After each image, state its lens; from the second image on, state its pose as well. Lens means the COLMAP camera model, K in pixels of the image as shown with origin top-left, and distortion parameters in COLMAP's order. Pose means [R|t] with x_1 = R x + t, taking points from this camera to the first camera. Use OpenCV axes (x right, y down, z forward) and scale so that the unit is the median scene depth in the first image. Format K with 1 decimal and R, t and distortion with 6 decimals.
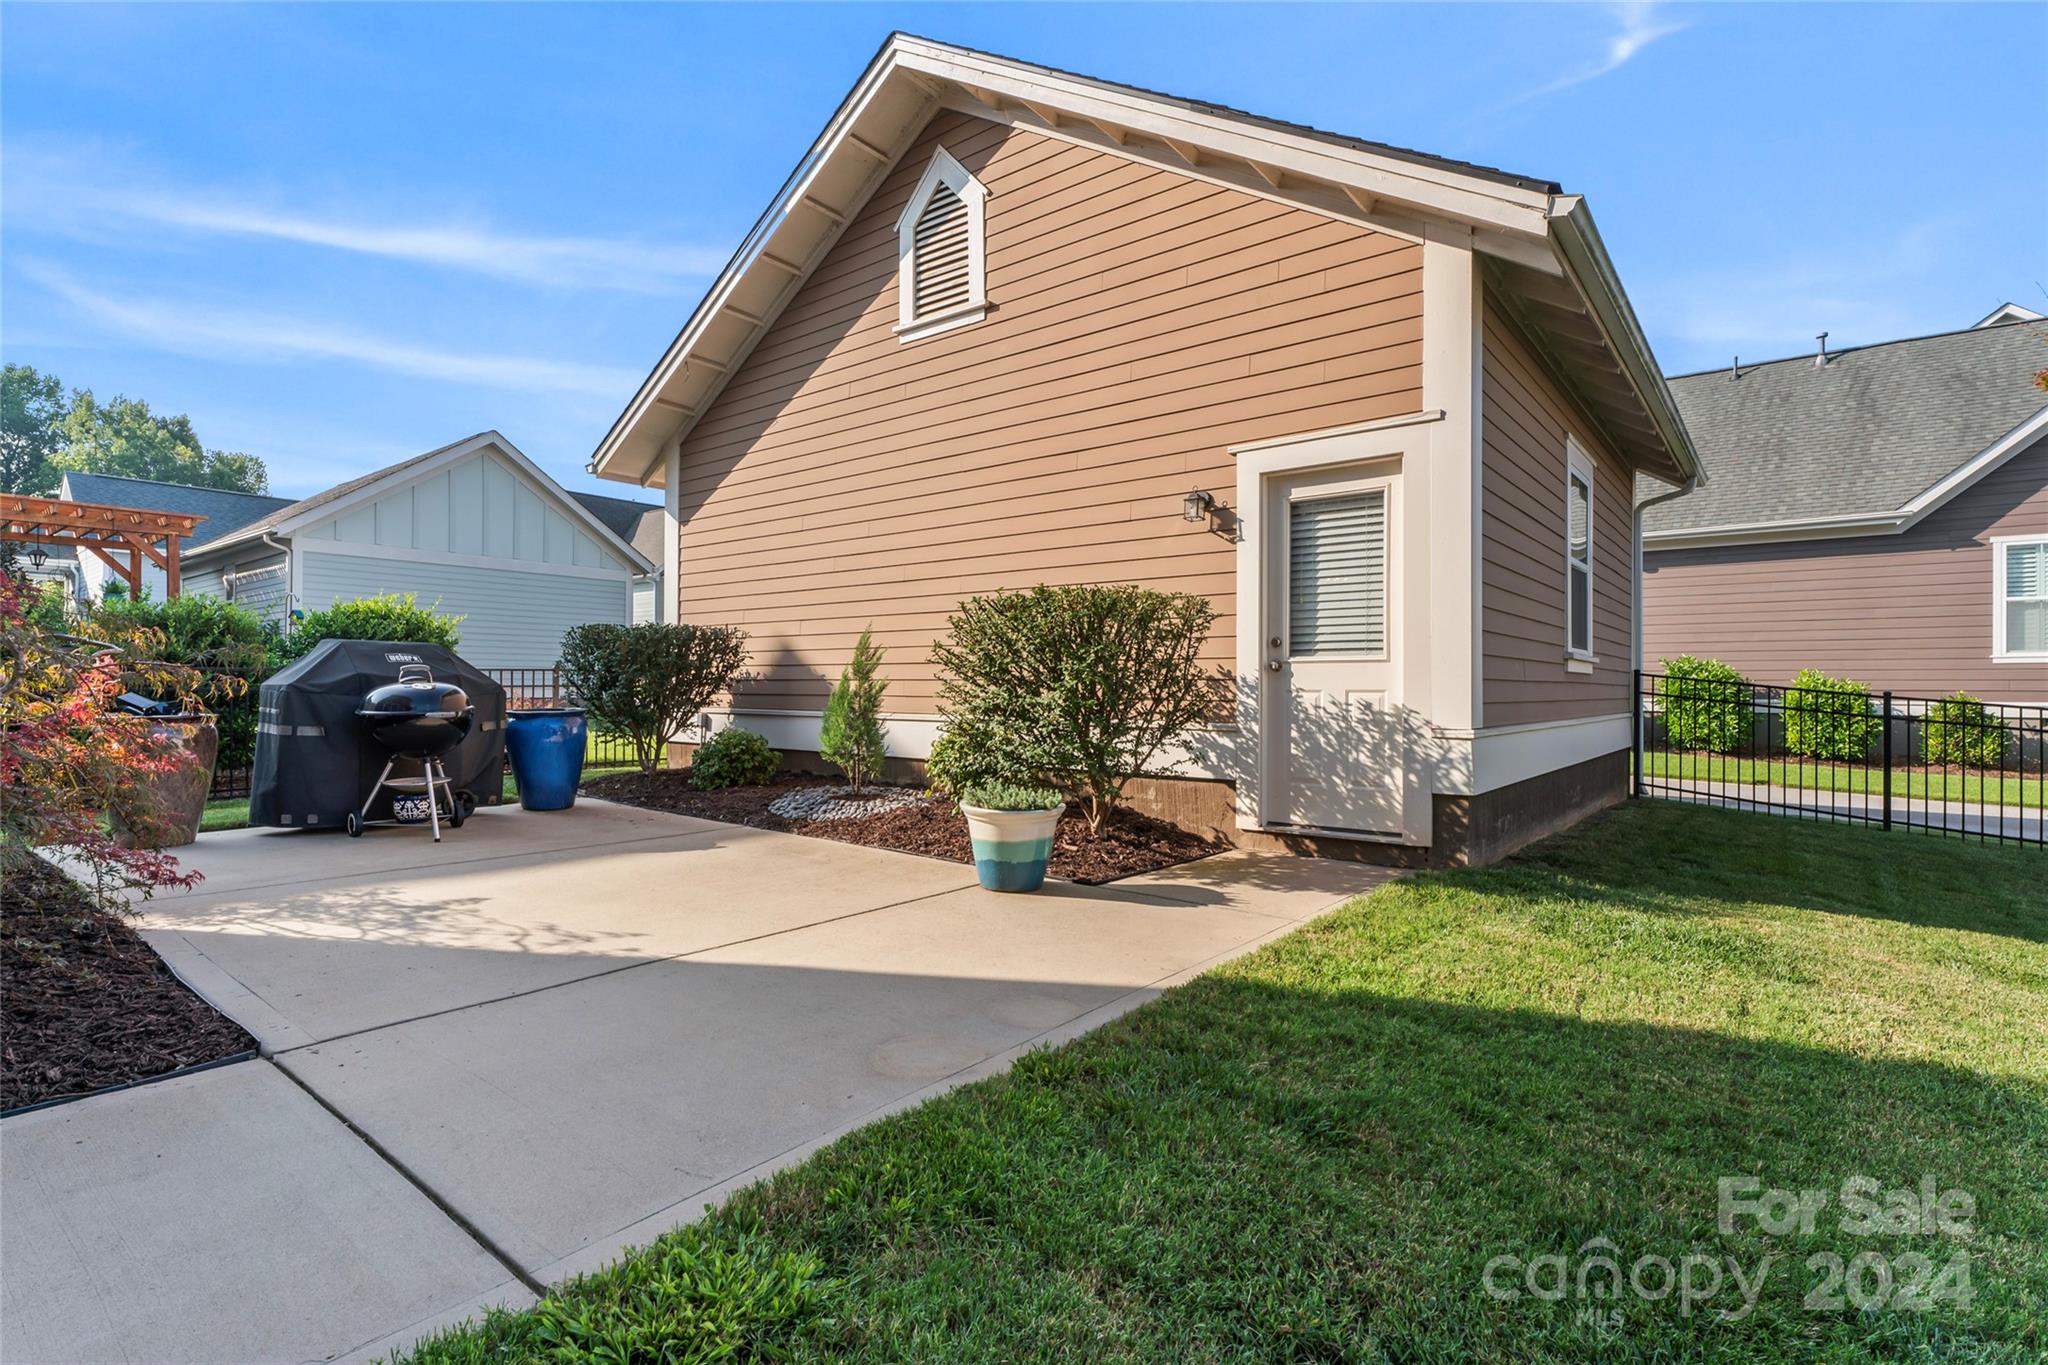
lens RADIAL K [[966.8, 0, 1024.0], [0, 966.8, 682.5], [0, 0, 1]] dist [-0.000560, -0.000238]
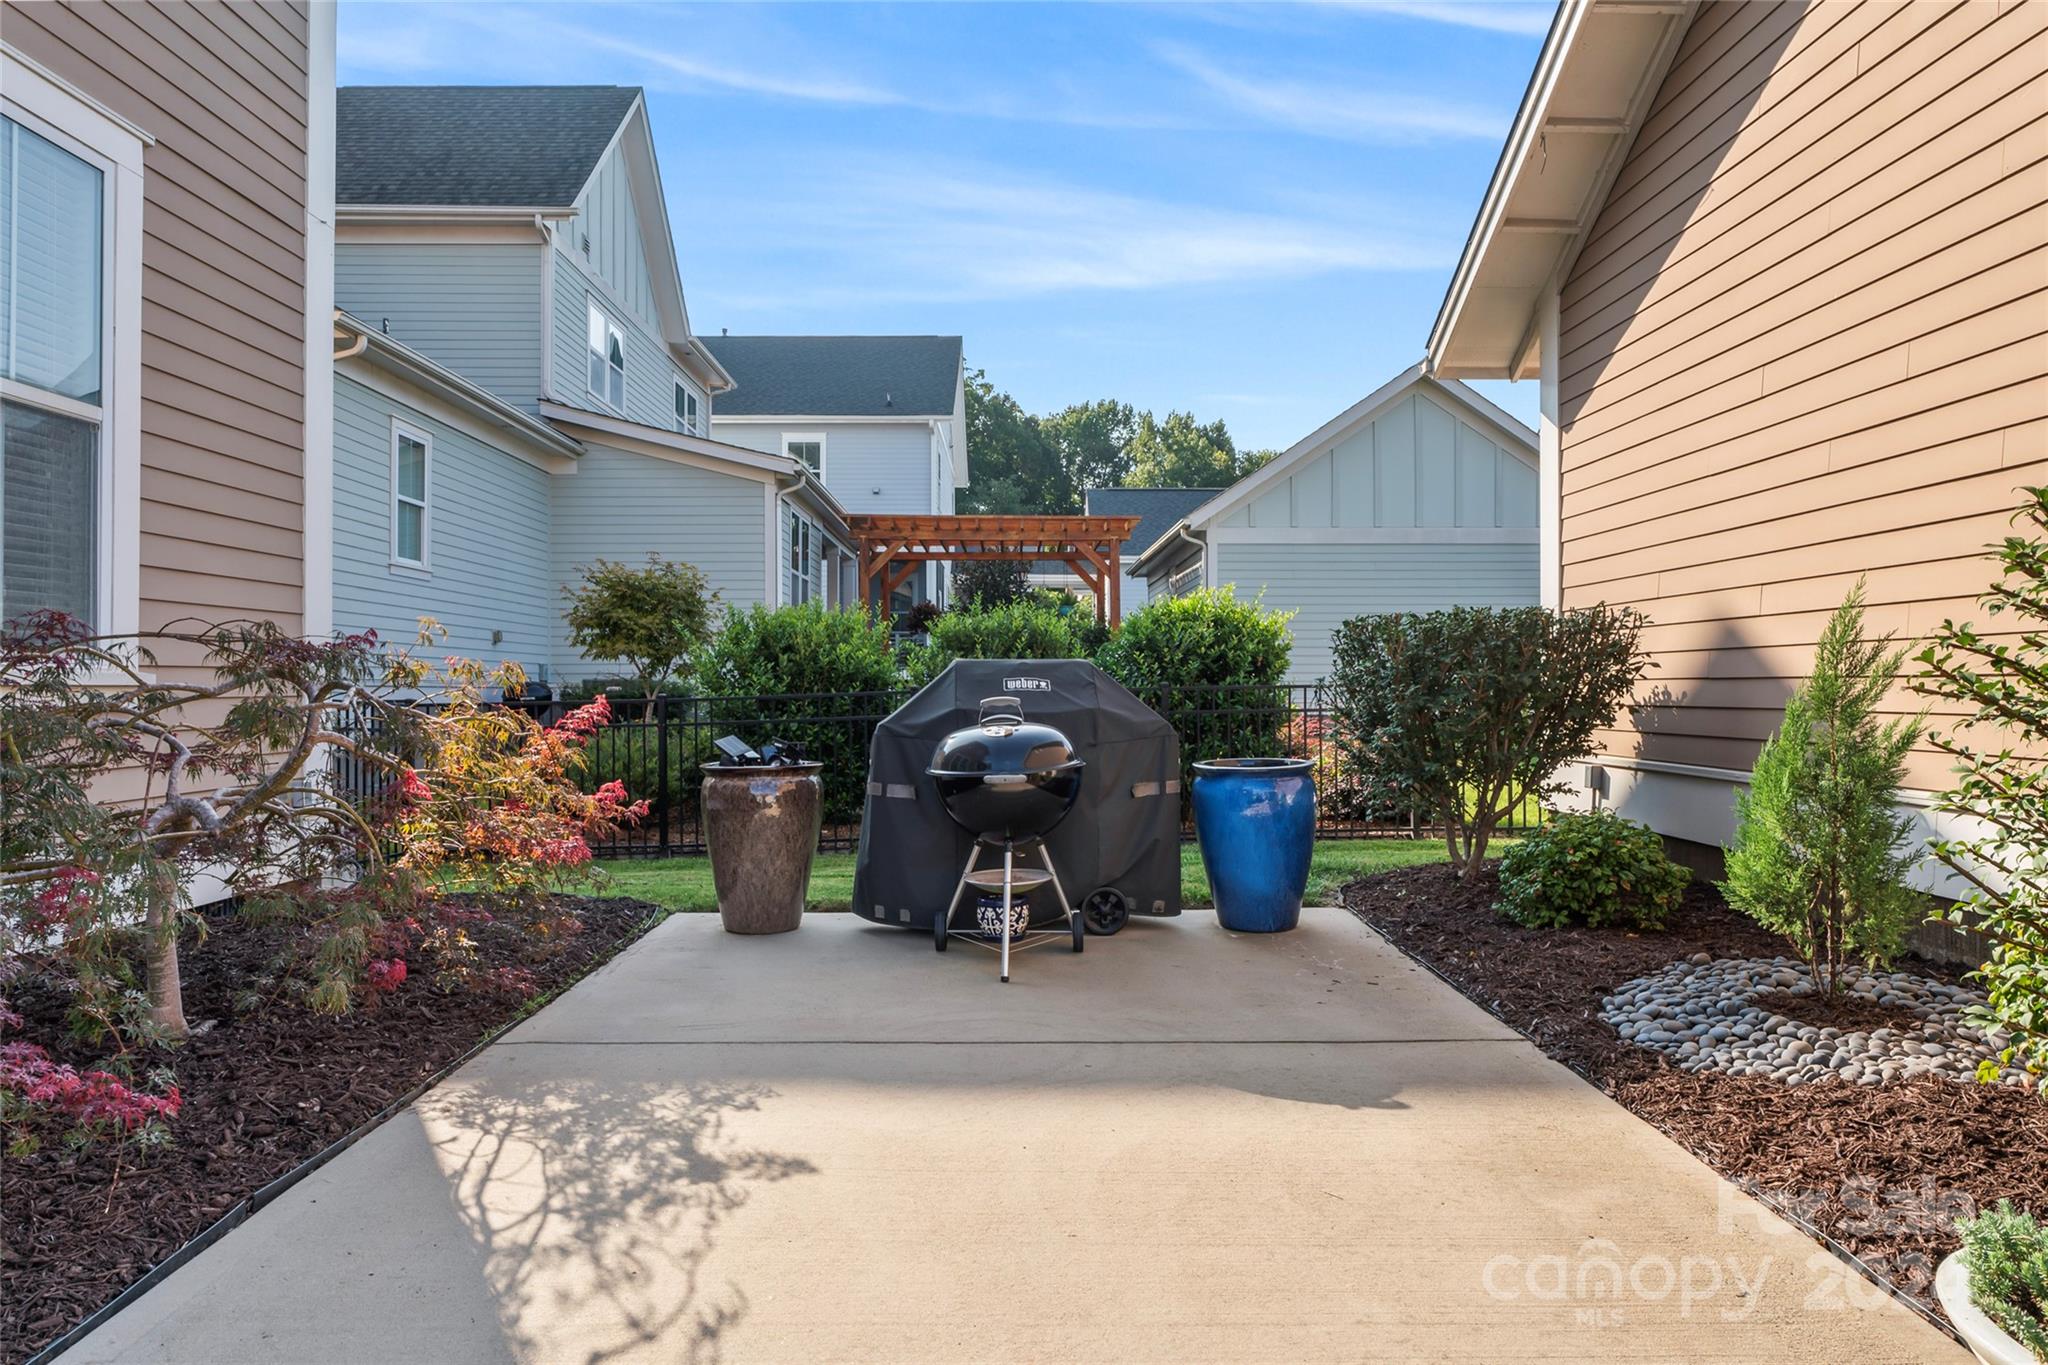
lens RADIAL K [[1252.8, 0, 1024.0], [0, 1252.8, 682.5], [0, 0, 1]] dist [0.002733, -0.000174]
pose [[0.630408, -0.008947, -0.776213, 0.020595], [0.007809, 0.999956, -0.005184, -0.015583], [0.776225, -0.002793, 0.630450, 0.322978]]
